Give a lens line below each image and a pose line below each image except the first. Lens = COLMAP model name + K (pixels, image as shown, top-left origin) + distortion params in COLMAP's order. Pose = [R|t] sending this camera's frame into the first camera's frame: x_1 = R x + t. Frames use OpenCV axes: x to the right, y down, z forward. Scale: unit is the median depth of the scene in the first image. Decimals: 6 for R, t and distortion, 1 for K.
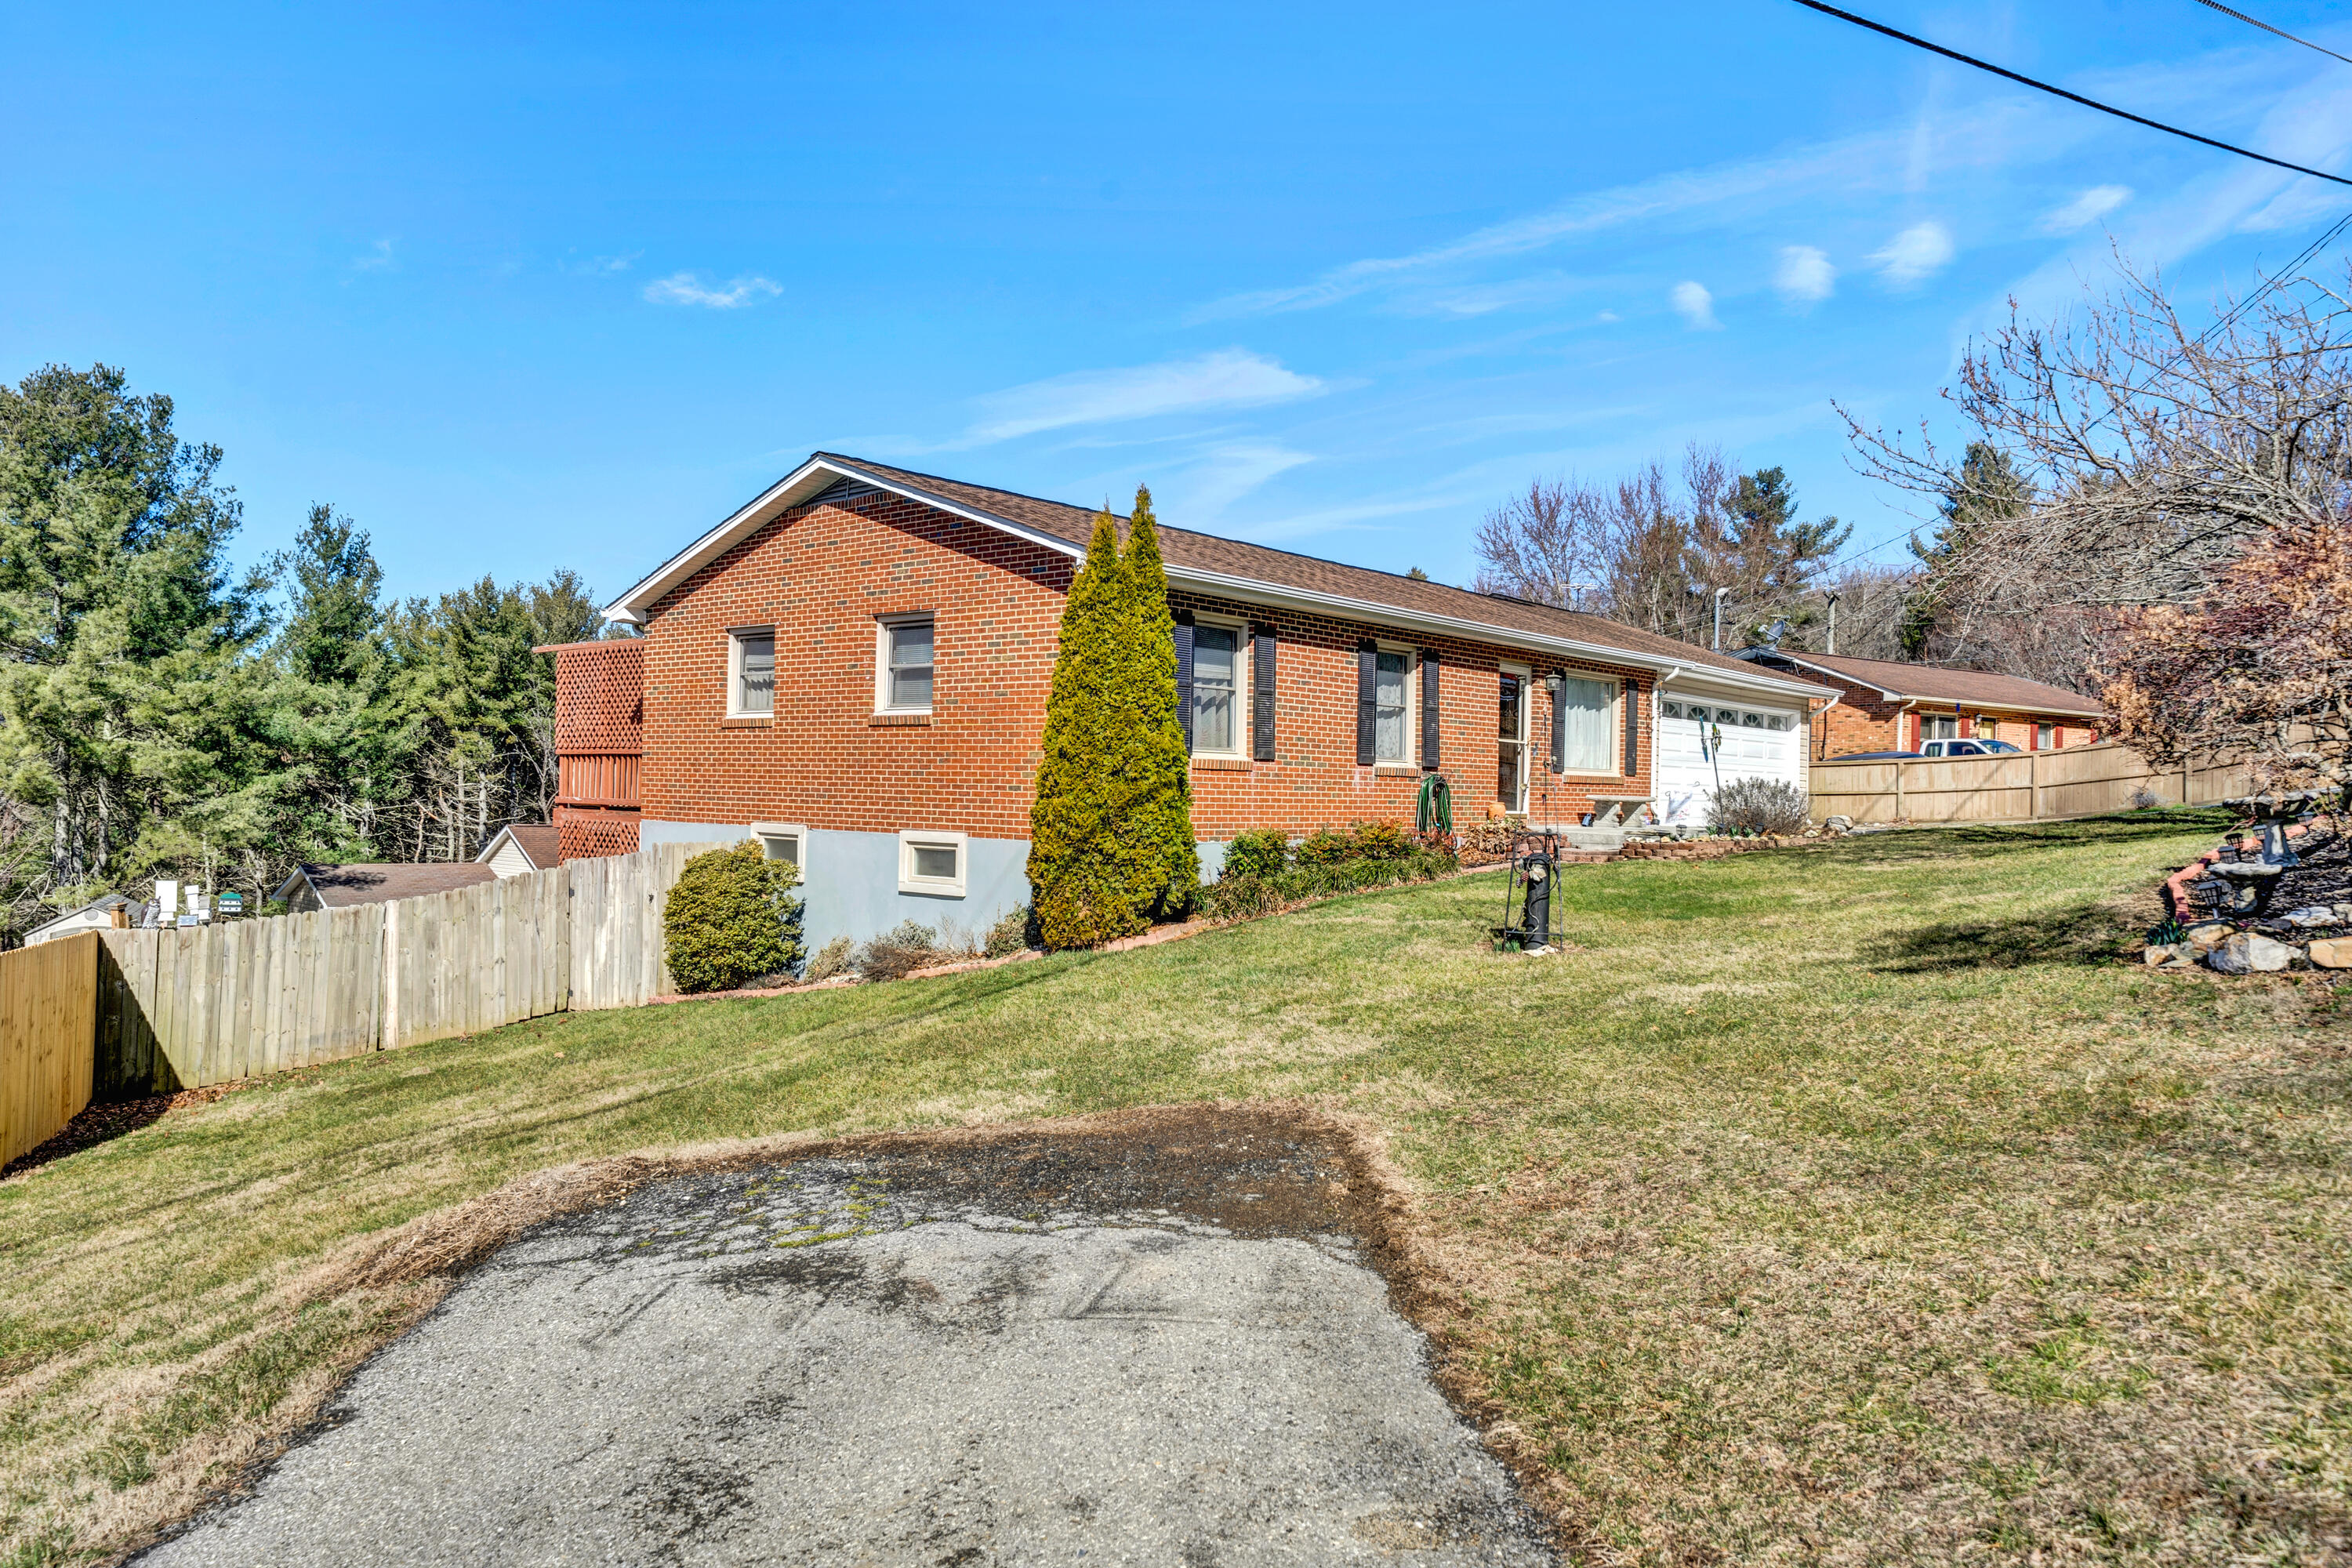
lens RADIAL K [[1597.9, 0, 1171.6], [0, 1597.9, 782.7], [0, 0, 1]] dist [-0.003676, 0.002499]
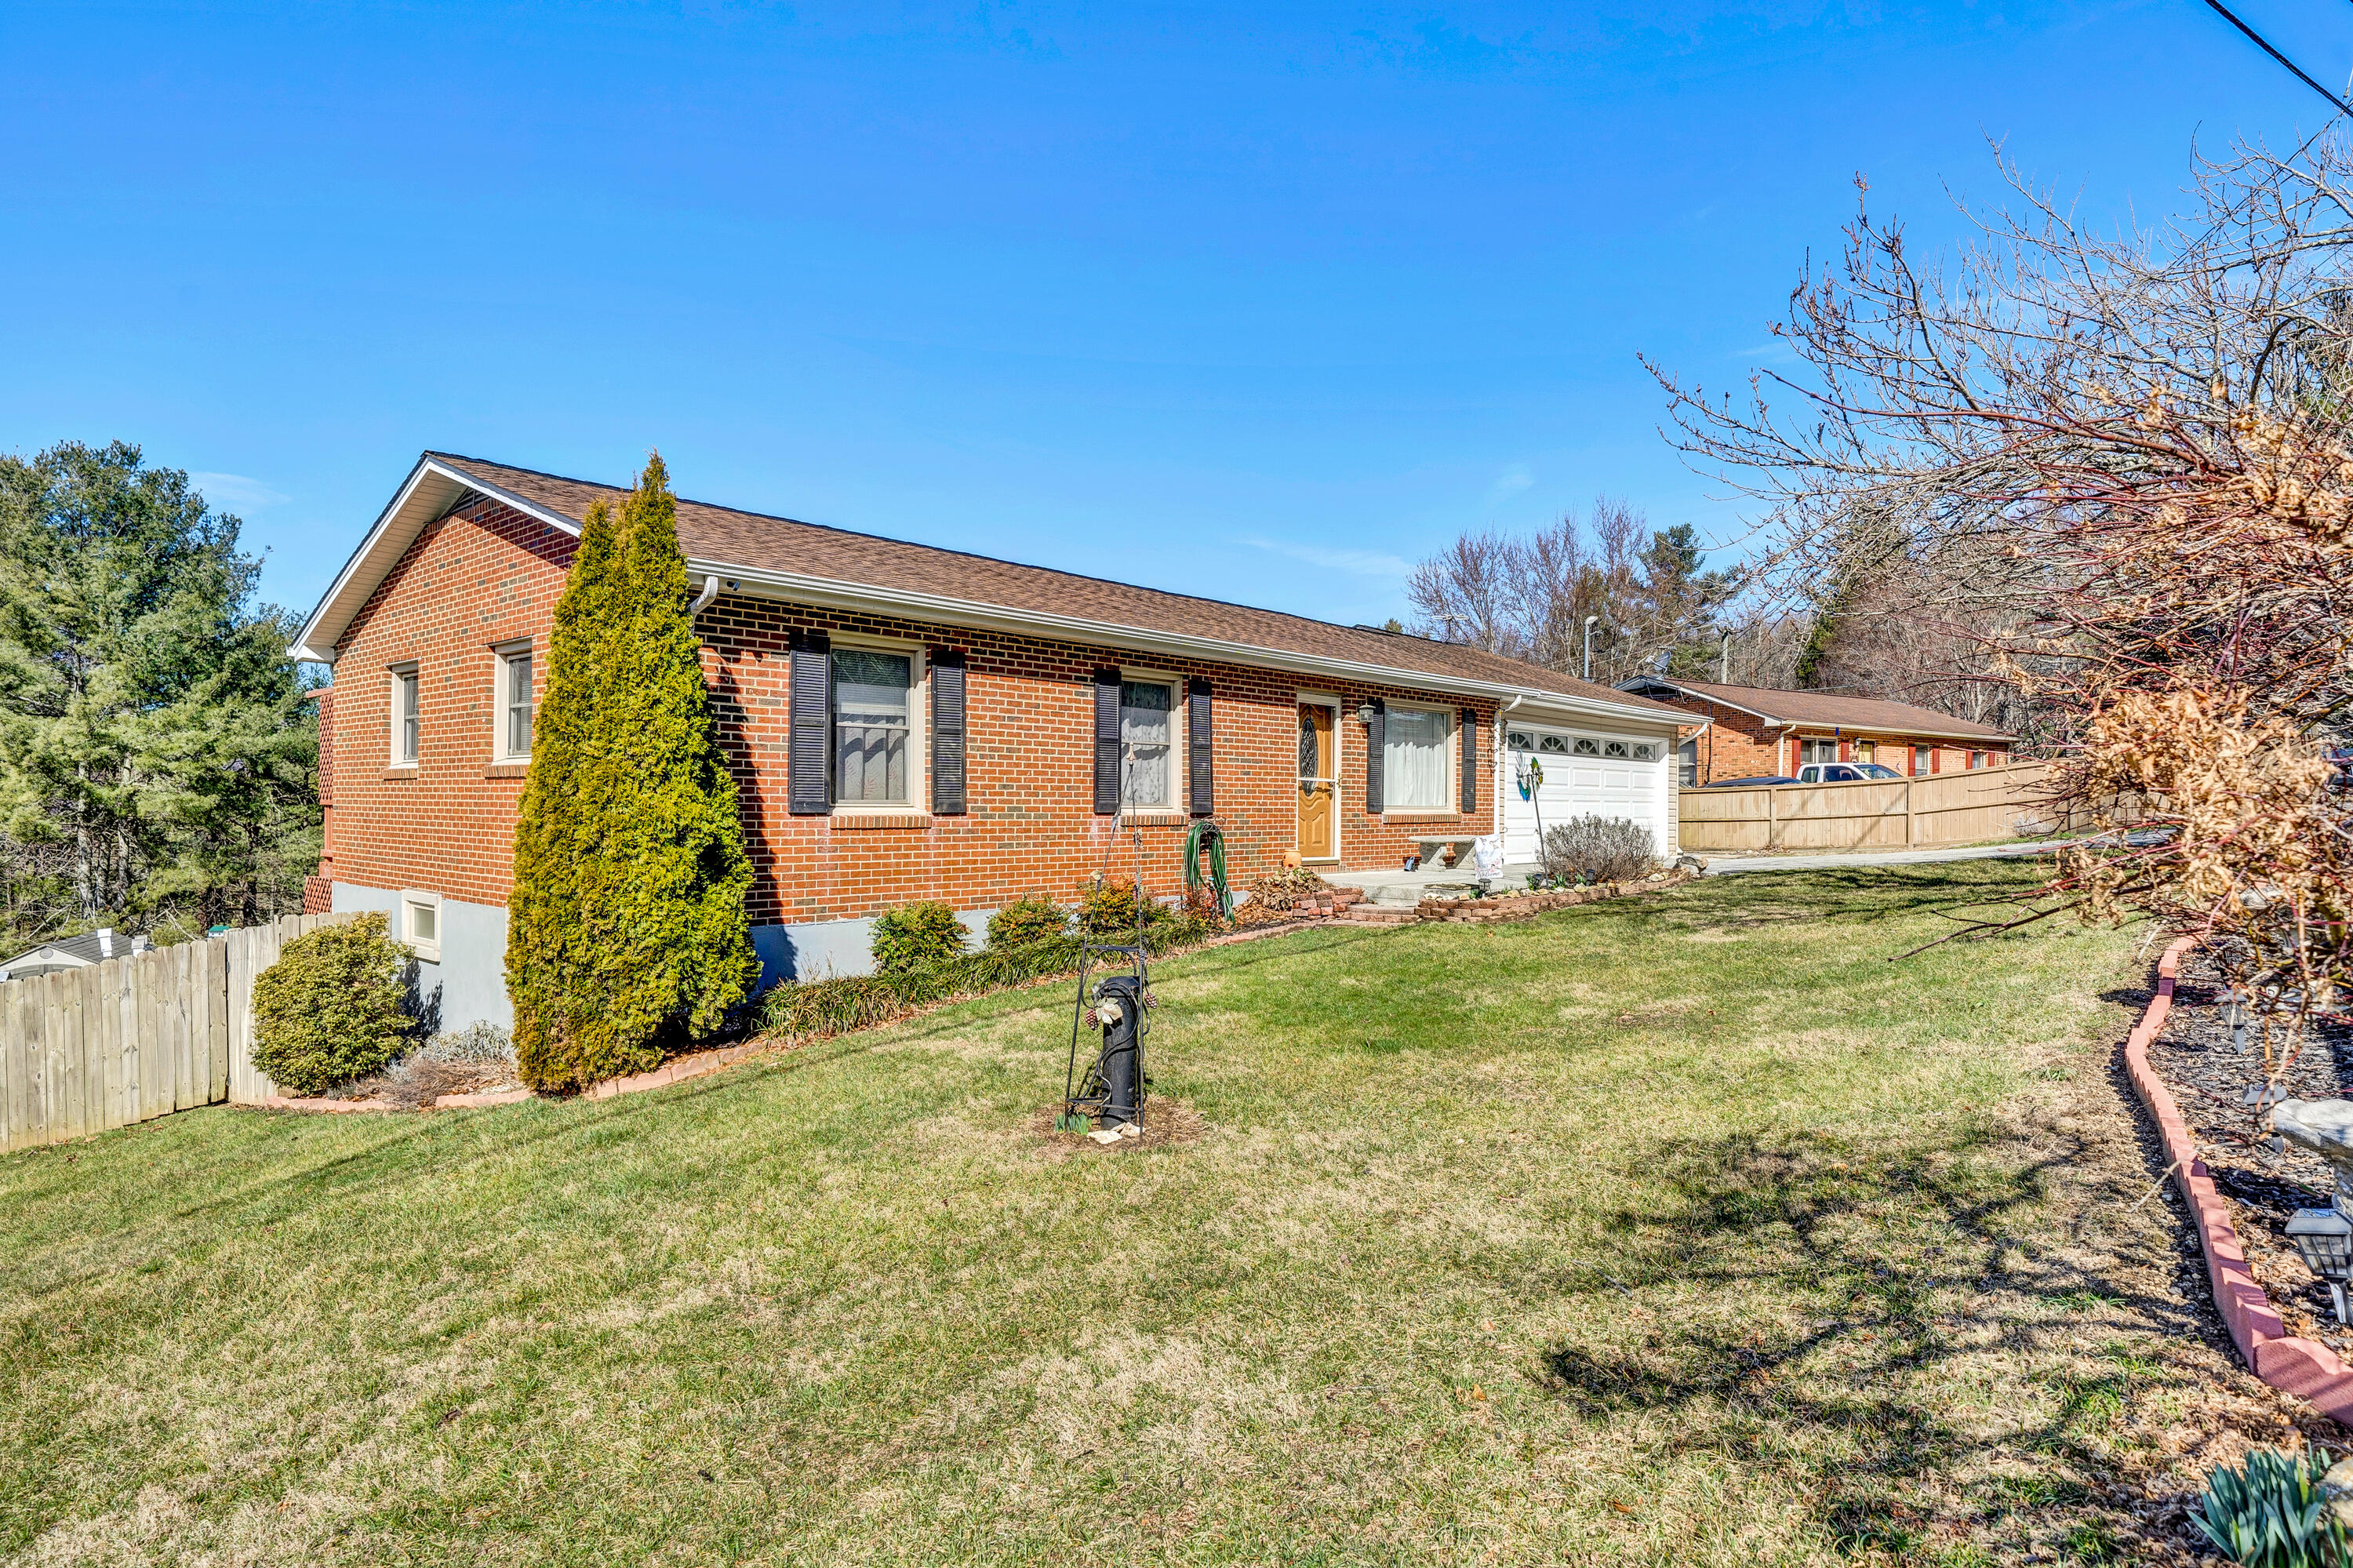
lens RADIAL K [[1282.0, 0, 1181.9], [0, 1282.0, 802.8], [0, 0, 1]] dist [0.000576, -0.000772]
pose [[0.999587, -0.012615, -0.025811, 0.137467], [0.012707, 0.999914, 0.003376, -0.014679], [0.025766, -0.003702, 0.999661, 0.243788]]
